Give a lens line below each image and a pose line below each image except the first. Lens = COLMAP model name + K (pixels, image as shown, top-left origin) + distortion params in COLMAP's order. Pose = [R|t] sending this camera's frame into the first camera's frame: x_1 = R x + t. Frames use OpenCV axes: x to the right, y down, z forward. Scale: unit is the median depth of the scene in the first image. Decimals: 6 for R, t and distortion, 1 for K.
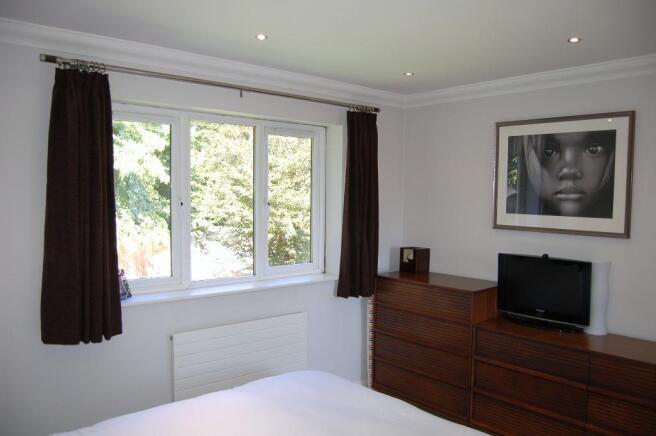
lens RADIAL K [[514.6, 0, 328.0], [0, 514.6, 218.0], [0, 0, 1]] dist [-0.036631, 0.000330]
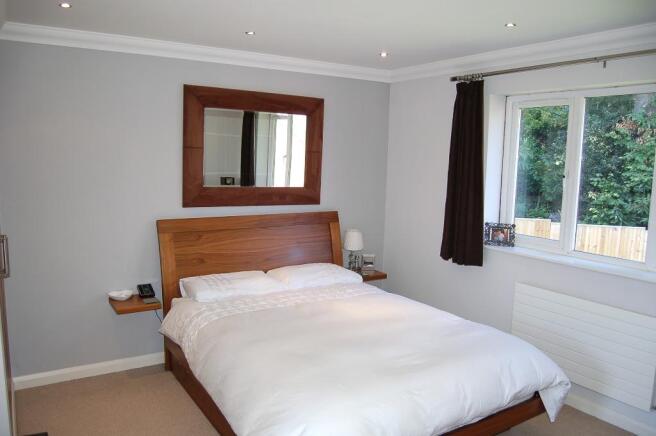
lens RADIAL K [[514.6, 0, 328.0], [0, 514.6, 218.0], [0, 0, 1]] dist [-0.036631, 0.000330]
pose [[-0.204606, 0.100272, -0.973695, 1.103744], [-0.106378, 0.986570, 0.123951, -0.032367], [0.973047, 0.128941, -0.191192, 0.919257]]
